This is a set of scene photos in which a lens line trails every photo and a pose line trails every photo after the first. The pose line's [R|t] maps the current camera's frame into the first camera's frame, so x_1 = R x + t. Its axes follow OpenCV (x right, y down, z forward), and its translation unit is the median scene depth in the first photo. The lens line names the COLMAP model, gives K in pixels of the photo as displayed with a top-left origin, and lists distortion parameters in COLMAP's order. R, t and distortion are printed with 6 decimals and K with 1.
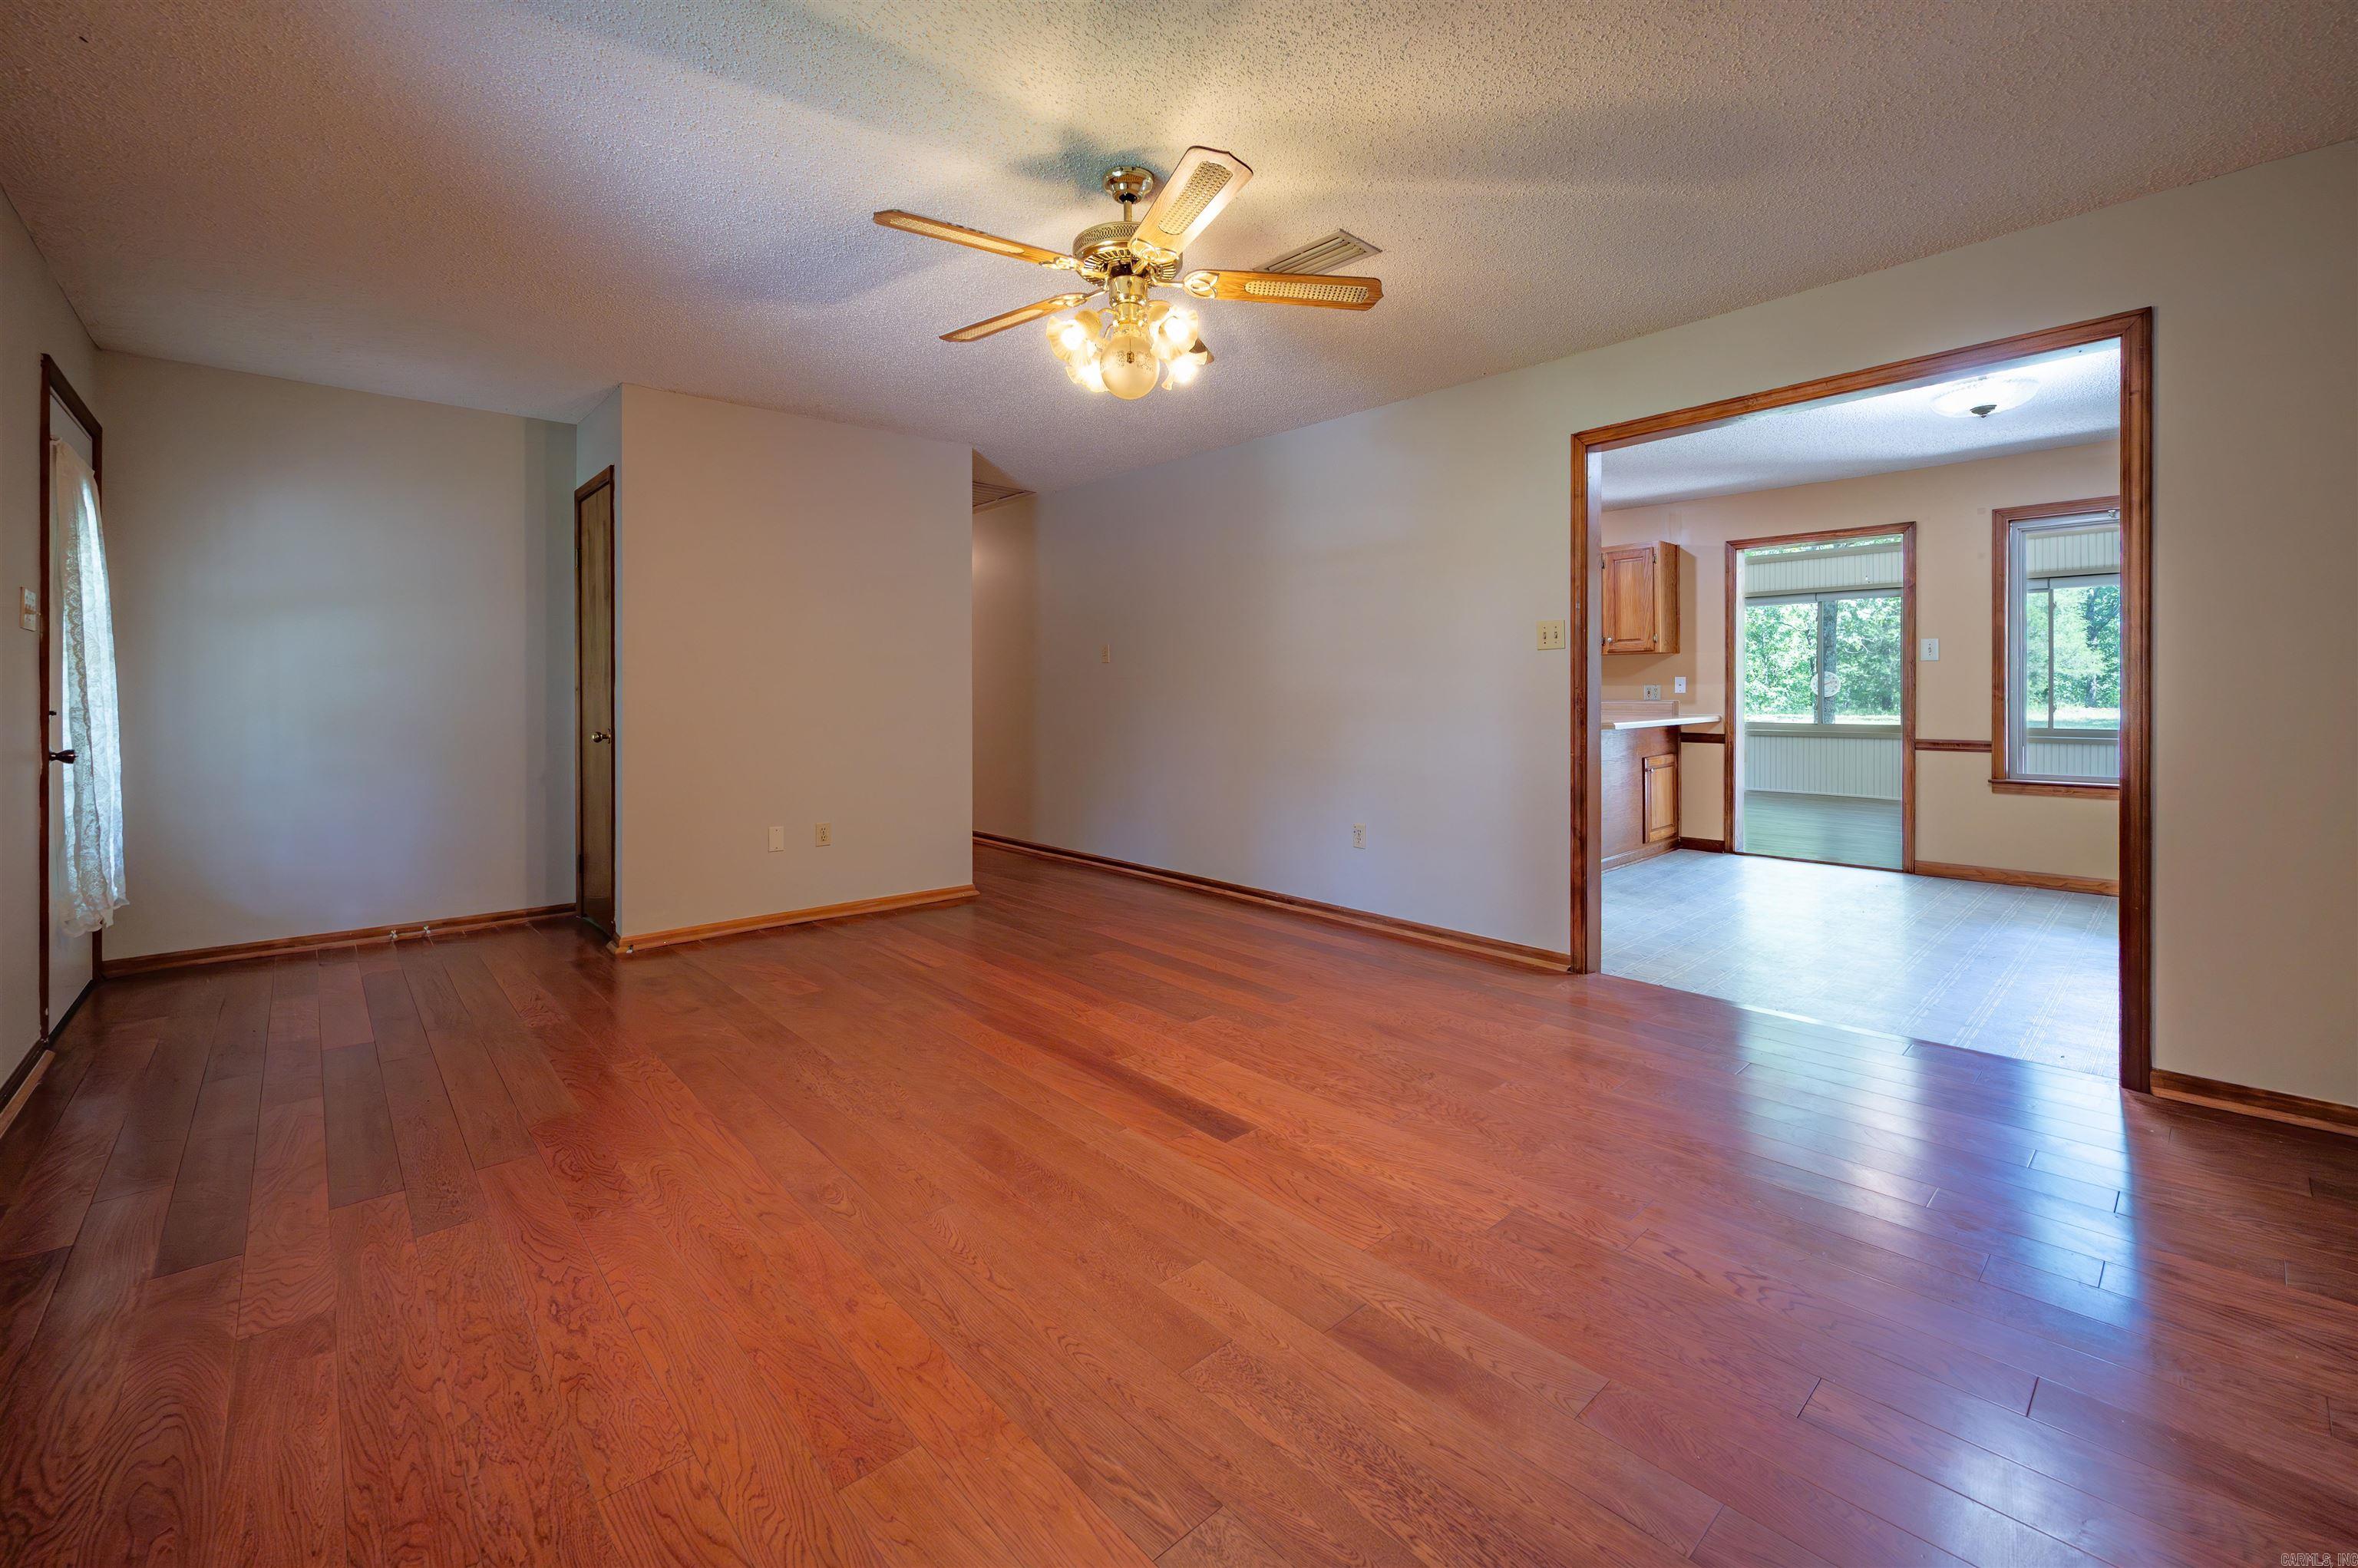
lens RADIAL K [[967.9, 0, 1176.2], [0, 967.9, 707.7], [0, 0, 1]] dist [-0.000529, -0.000364]
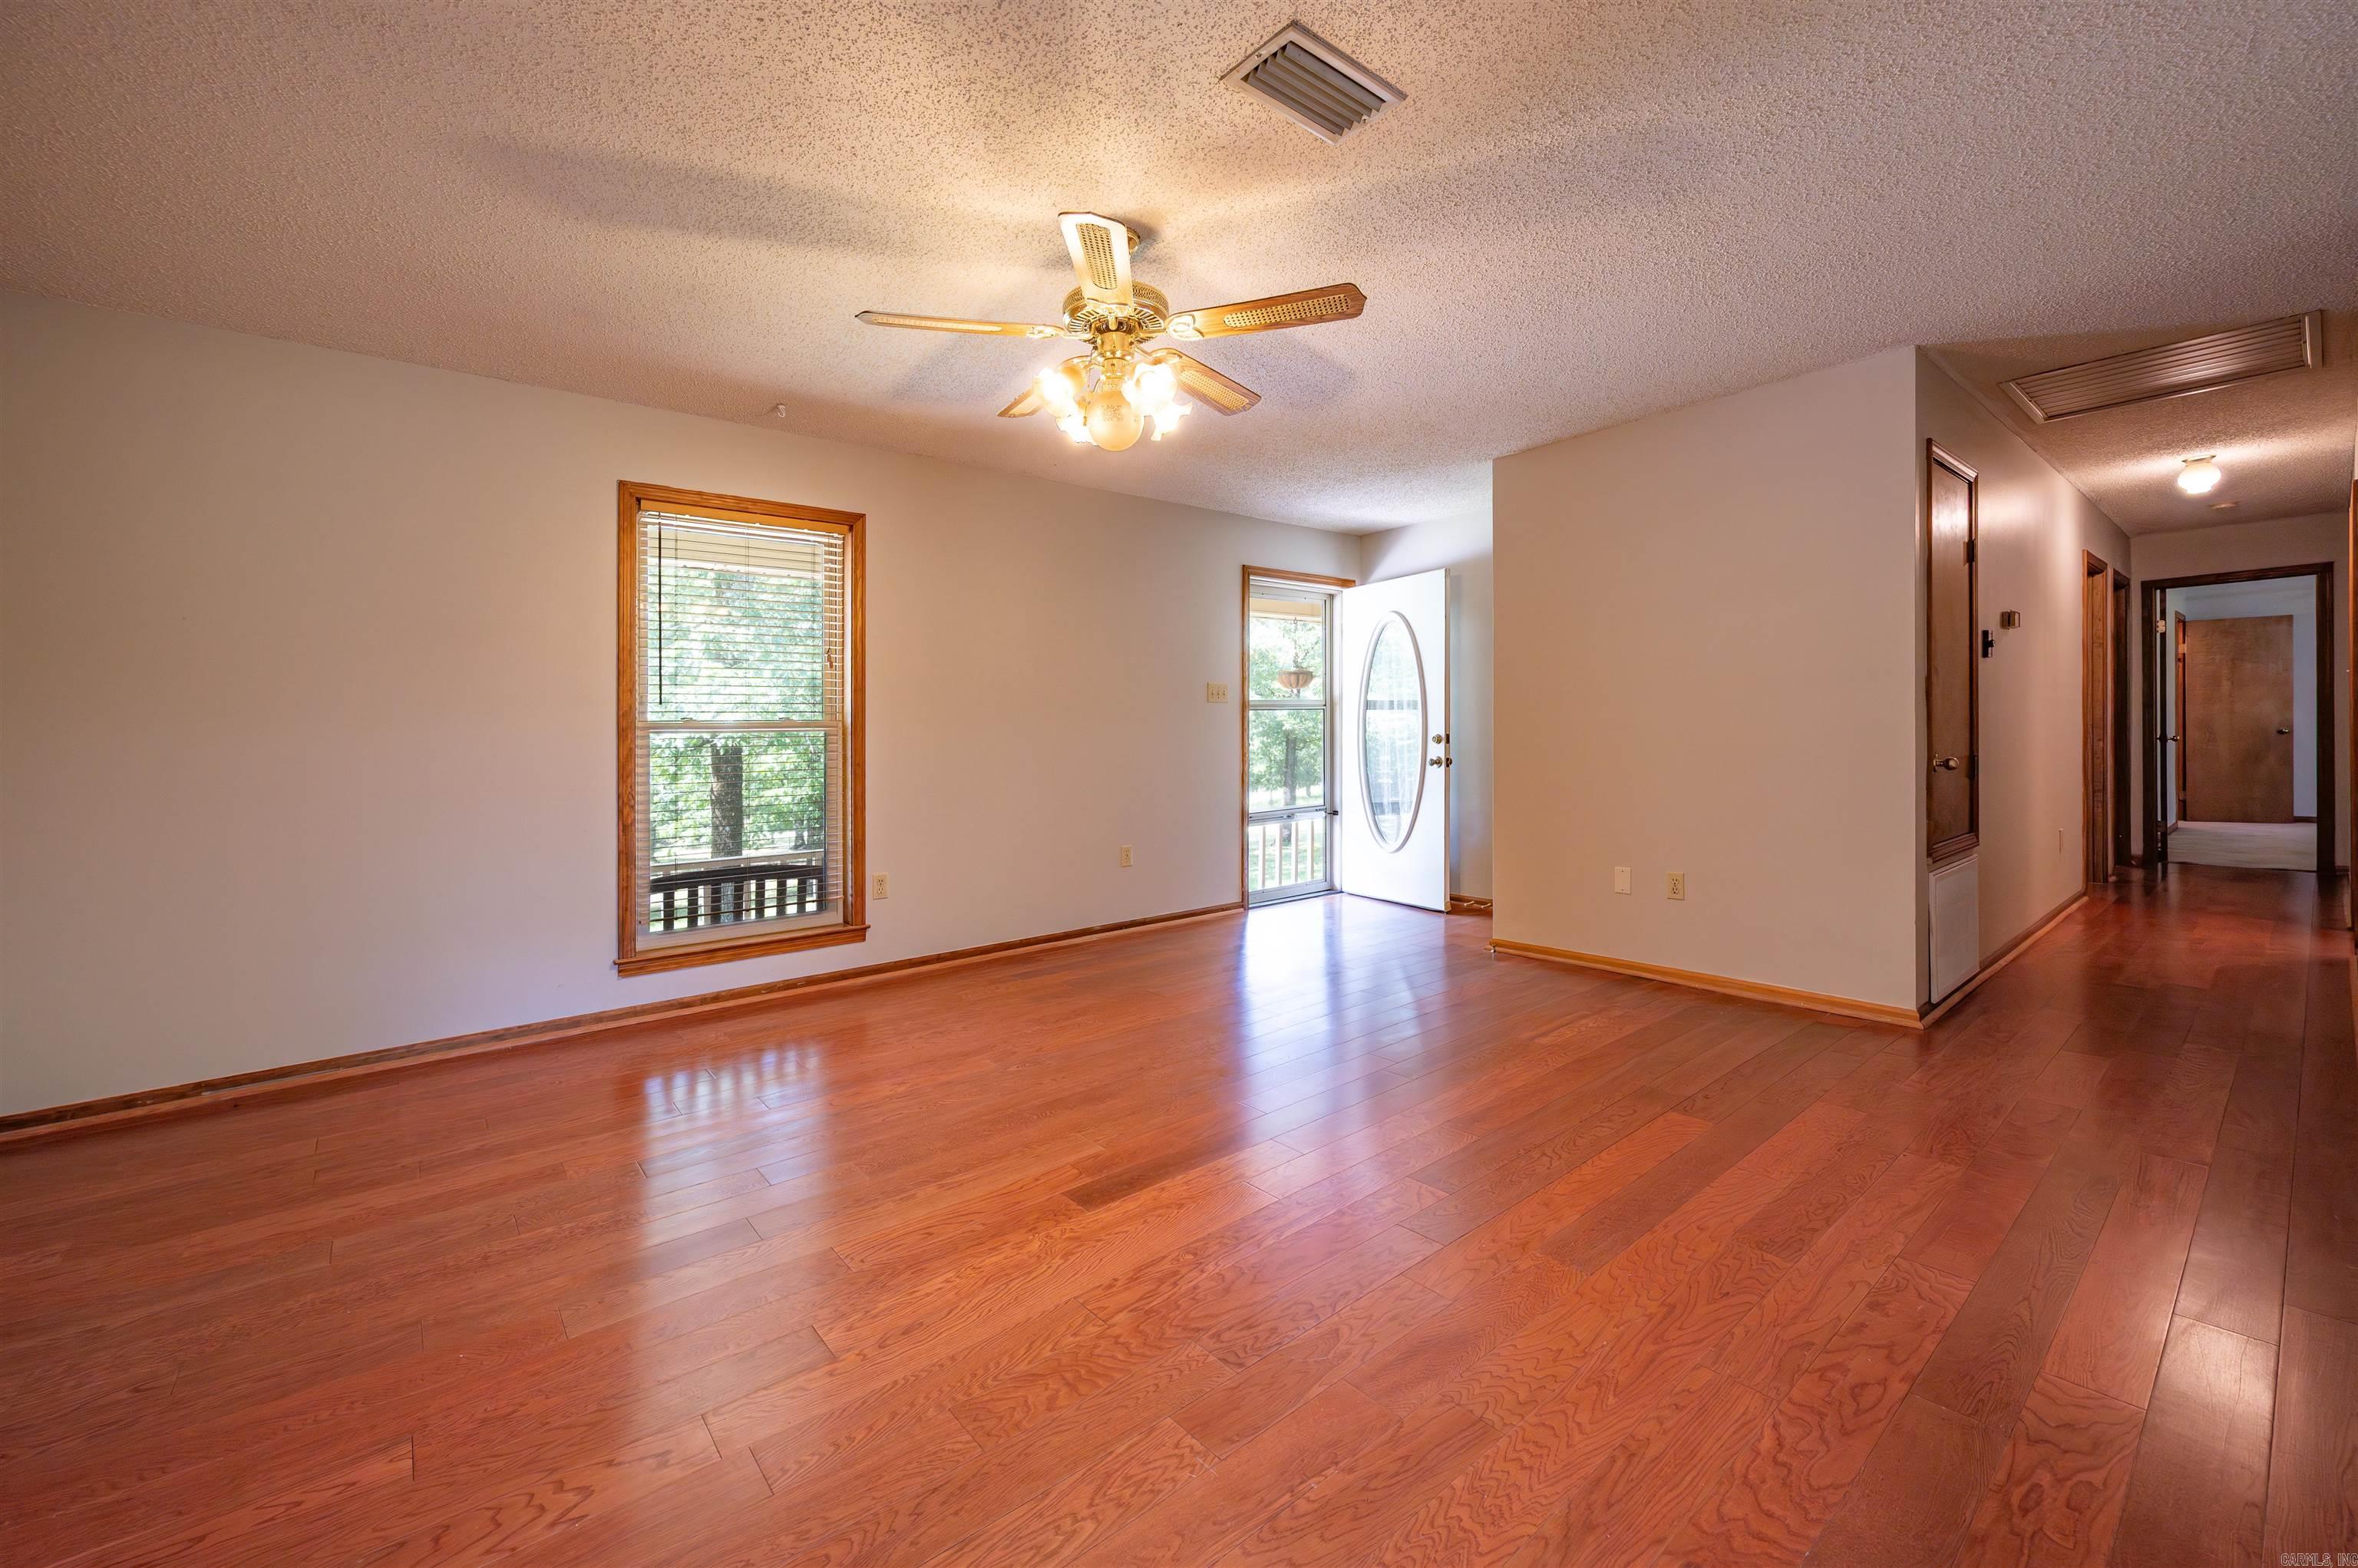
lens RADIAL K [[967.9, 0, 1194.5], [0, 967.9, 730.4], [0, 0, 1]] dist [-0.000529, -0.000364]
pose [[-0.045700, 0.000510, -0.998955, 1.069969], [0.000685, 1.000000, 0.000479, -0.023028], [0.998955, -0.000663, -0.045701, 1.228599]]
